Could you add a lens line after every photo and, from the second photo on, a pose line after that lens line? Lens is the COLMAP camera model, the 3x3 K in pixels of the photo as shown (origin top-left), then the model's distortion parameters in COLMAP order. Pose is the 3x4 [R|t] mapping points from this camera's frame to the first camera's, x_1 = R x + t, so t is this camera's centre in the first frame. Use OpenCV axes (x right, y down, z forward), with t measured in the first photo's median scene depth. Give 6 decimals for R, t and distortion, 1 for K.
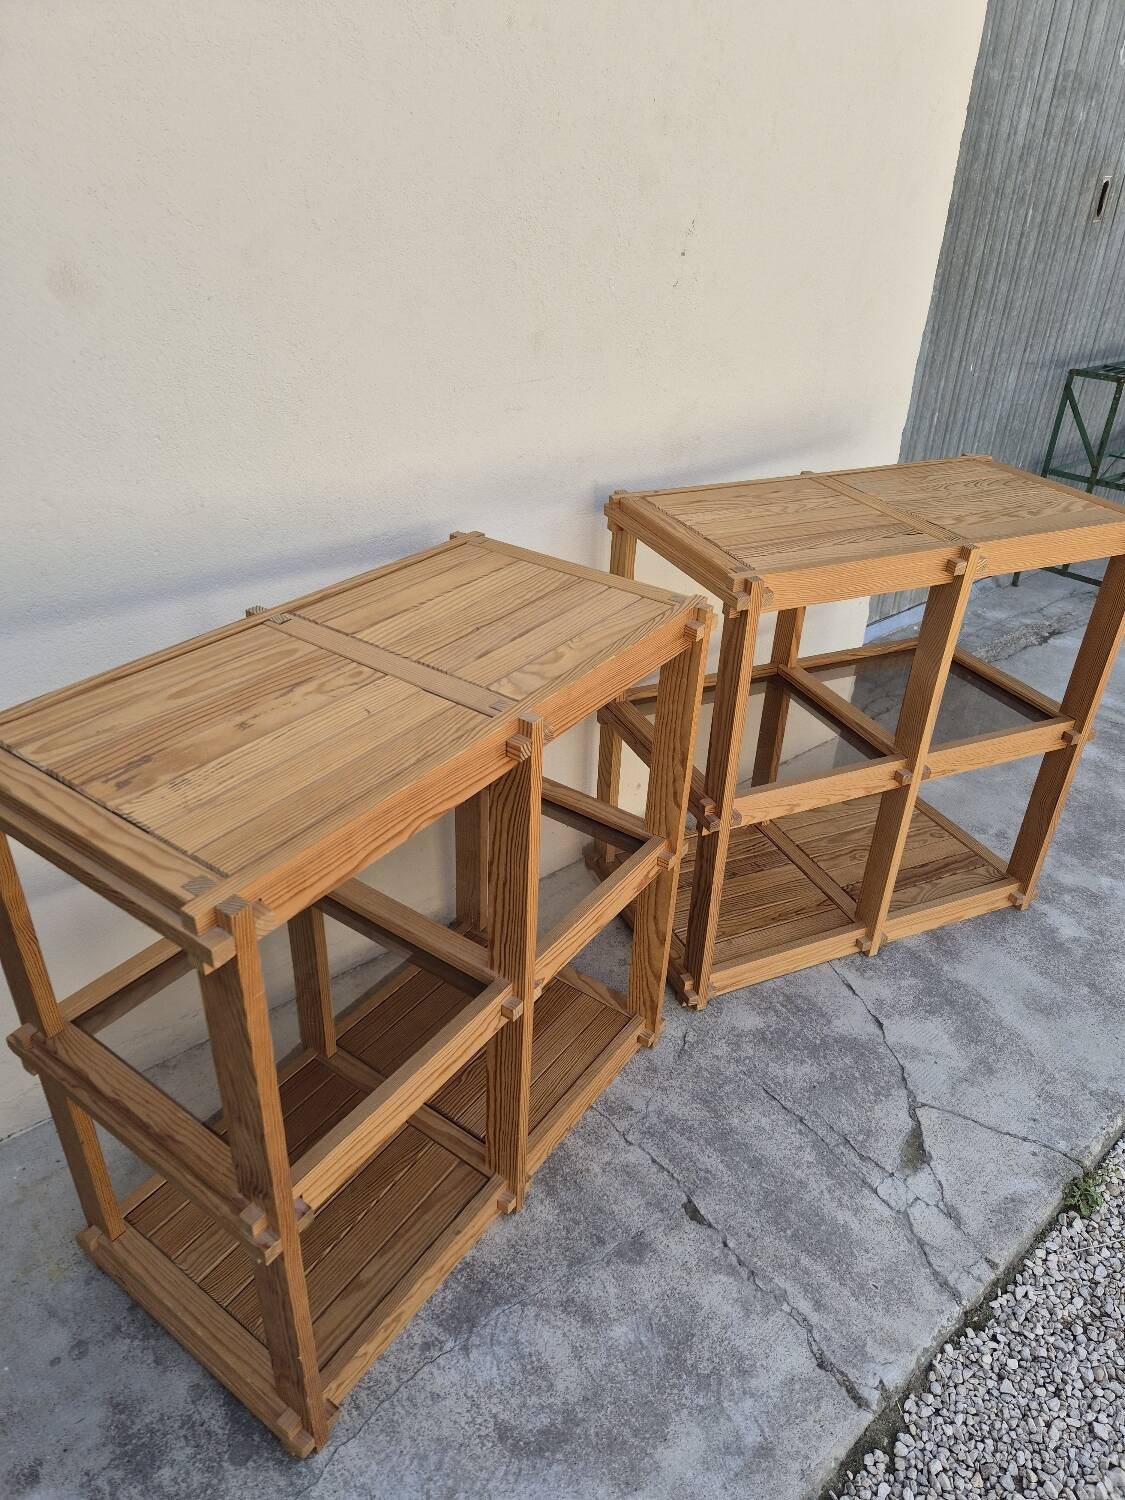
lens RADIAL K [[1012.0, 0, 559.2], [0, 1012.0, 748.8], [0, 0, 1]] dist [0.076862, -0.063633]
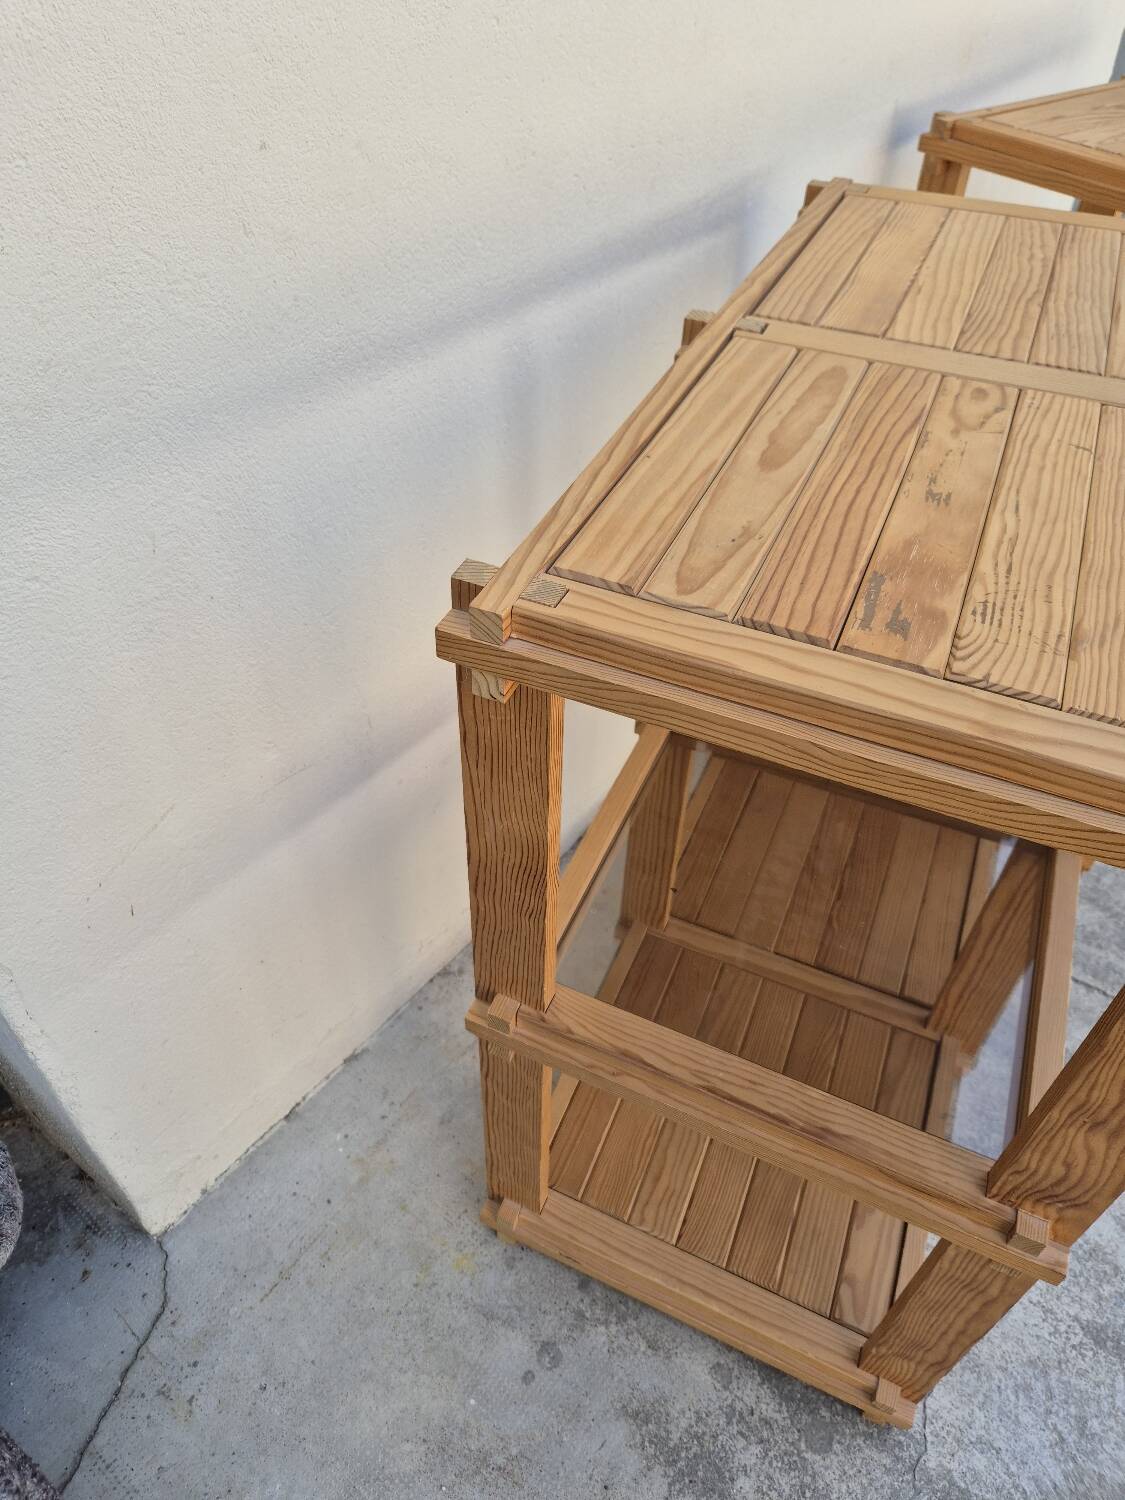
lens RADIAL K [[1029.6, 0, 548.1], [0, 1029.6, 740.1], [0, 0, 1]] dist [0.050758, -0.043259]
pose [[0.980290, -0.153337, 0.124580, -0.449291], [0.122657, 0.966685, 0.224670, -0.035489], [-0.154880, -0.204961, 0.966439, 0.312166]]
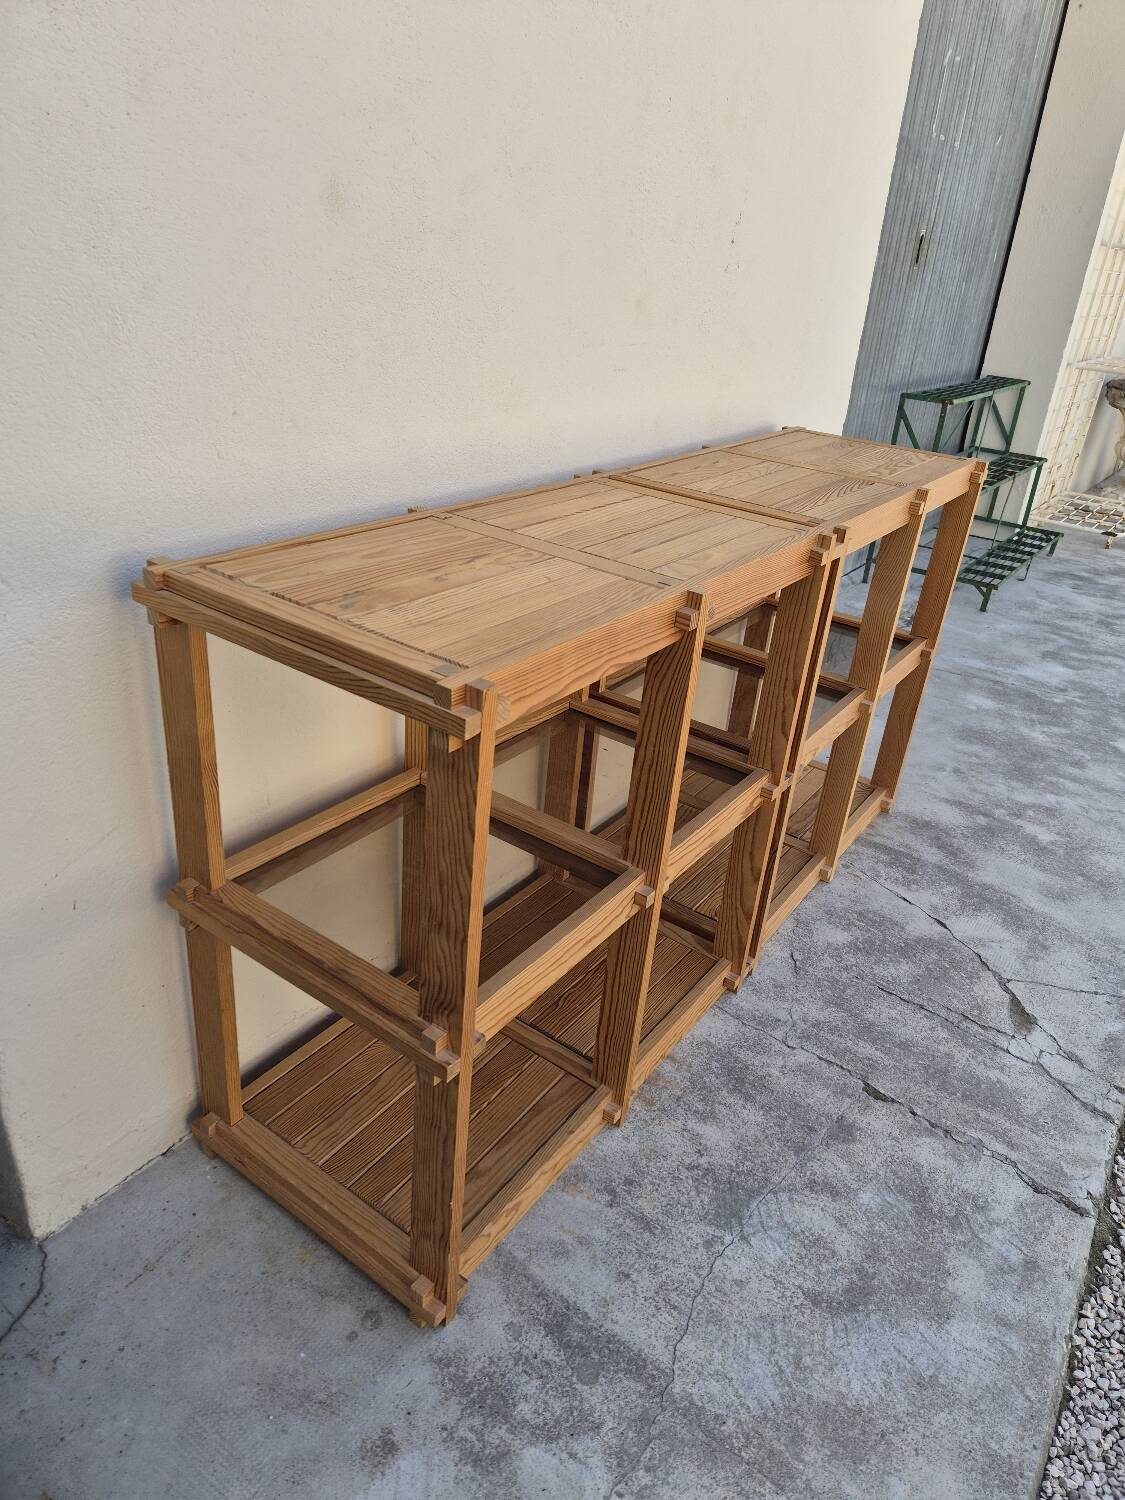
lens RADIAL K [[1013.5, 0, 579.8], [0, 1013.5, 742.5], [0, 0, 1]] dist [0.077801, -0.064639]
pose [[0.960716, -0.075574, 0.267046, -0.450791], [0.092261, 0.994454, -0.050483, 0.117063], [-0.261750, 0.073138, 0.962361, 0.016477]]
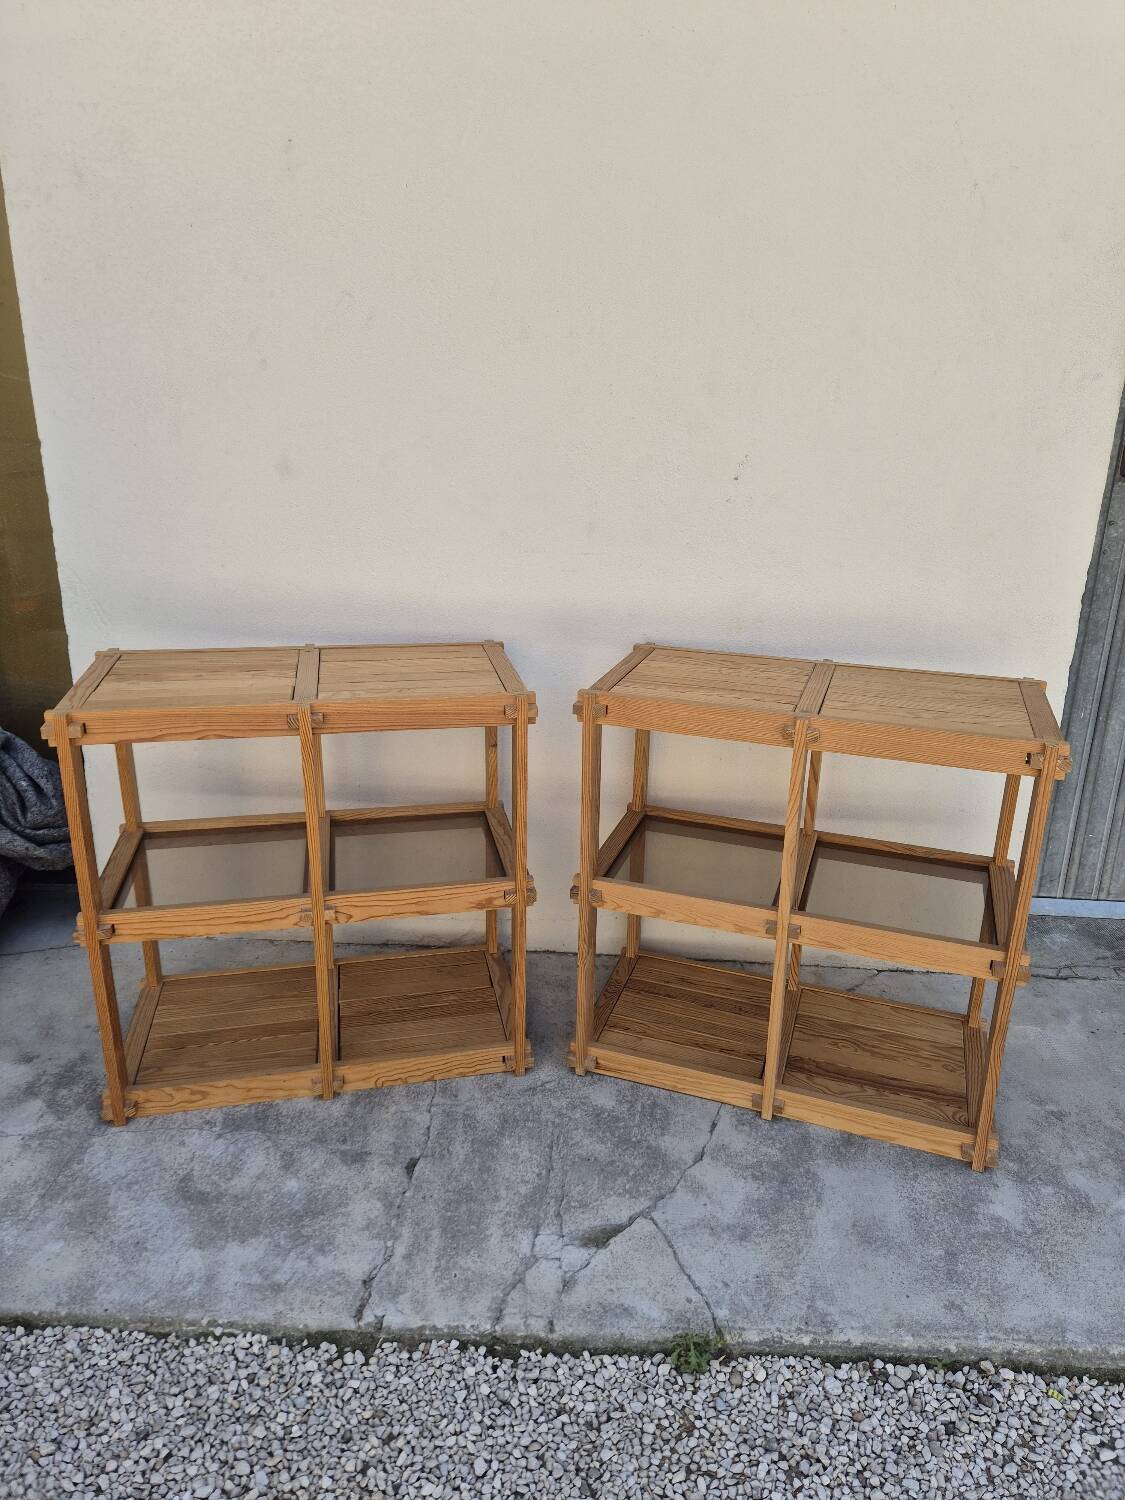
lens RADIAL K [[1000.8, 0, 560.8], [0, 1000.8, 725.2], [0, 0, 1]] dist [0.070506, -0.055090]
pose [[0.734919, 0.195167, -0.649464, 1.012847], [-0.344435, 0.932395, -0.109565, 0.026290], [0.584174, 0.304220, 0.752457, 0.016219]]
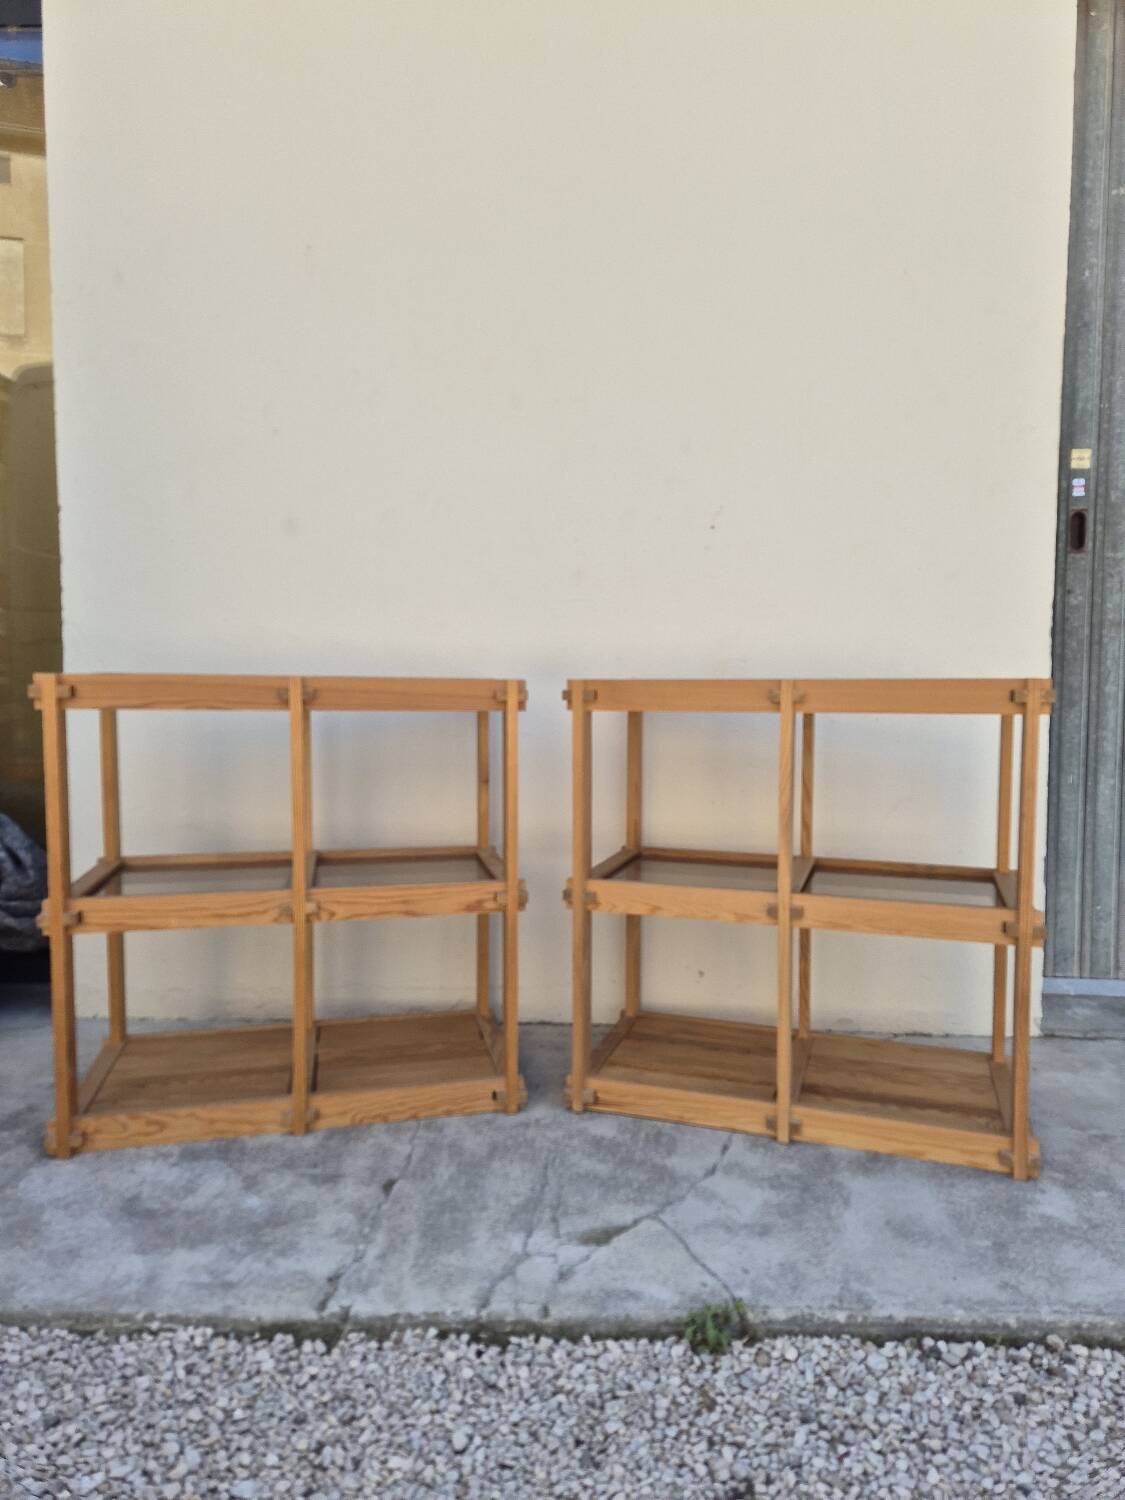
lens RADIAL K [[987.7, 0, 570.3], [0, 987.7, 745.1], [0, 0, 1]] dist [0.083820, -0.059578]
pose [[0.744469, 0.014024, -0.667509, 1.052585], [-0.327693, 0.878749, -0.347012, 0.364991], [0.581707, 0.477078, 0.658797, 0.177548]]
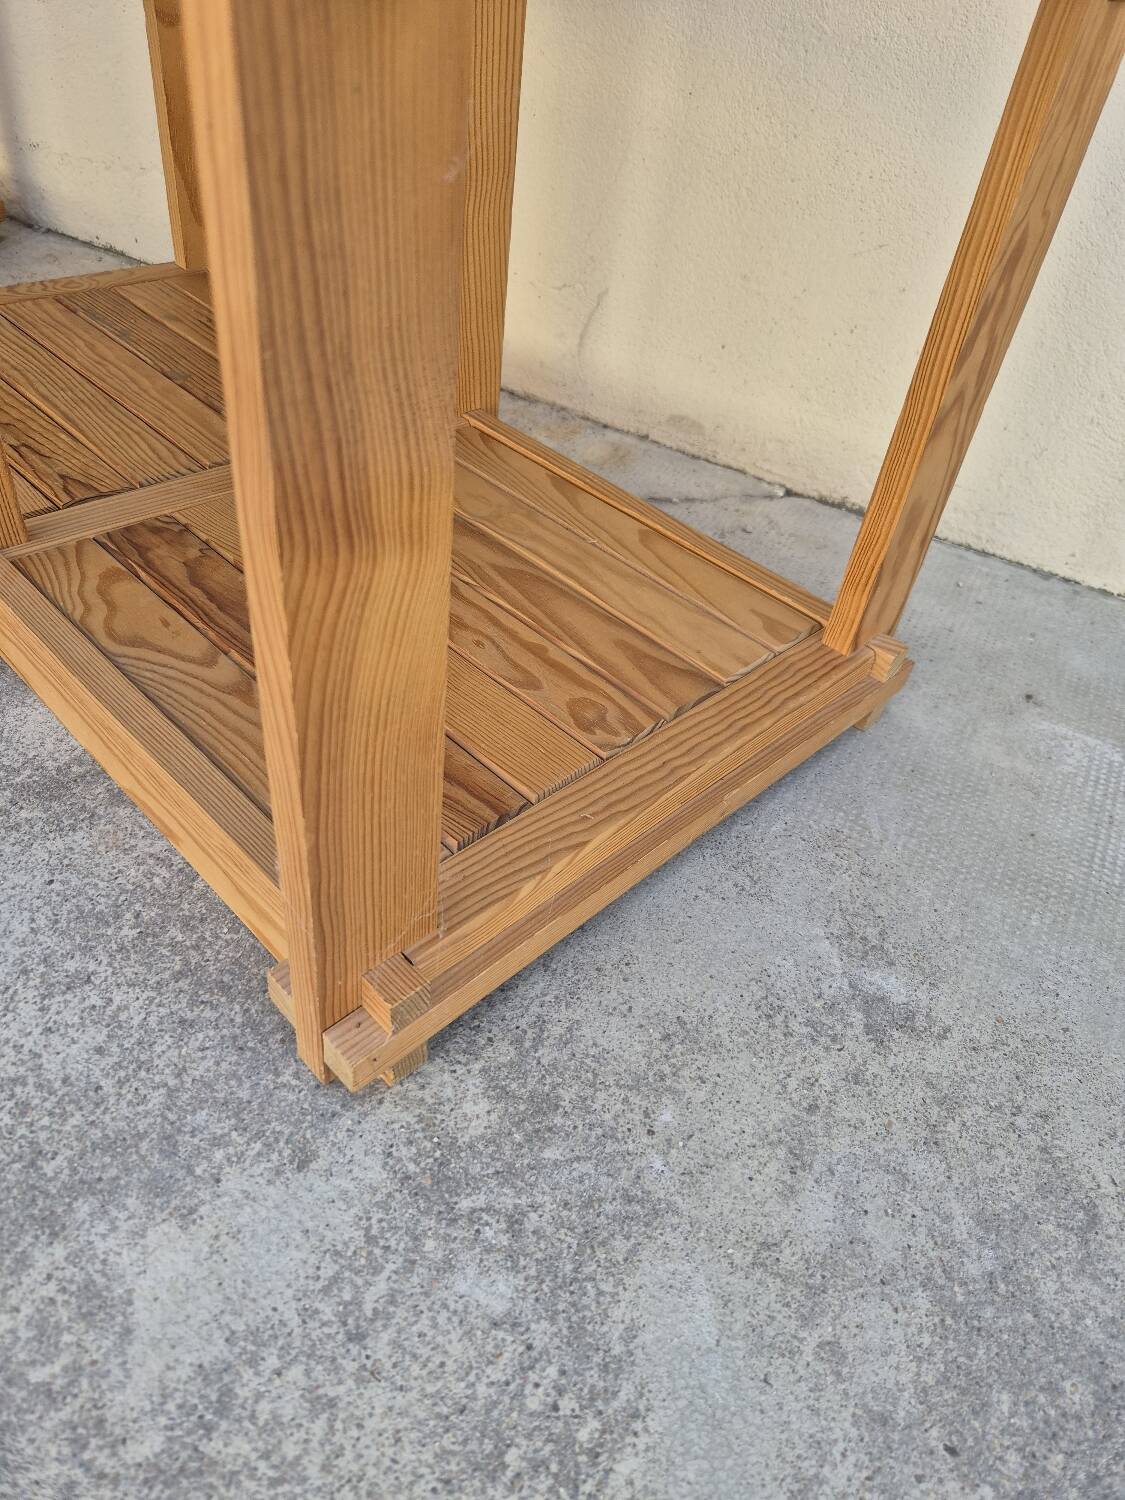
lens RADIAL K [[1018.2, 0, 556.1], [0, 1018.2, 735.4], [0, 0, 1]] dist [0.065554, -0.057499]
pose [[0.358423, 0.608049, -0.708385, 0.854420], [-0.559385, 0.747379, 0.358486, 0.004600], [0.747410, 0.267770, 0.608011, 1.319345]]
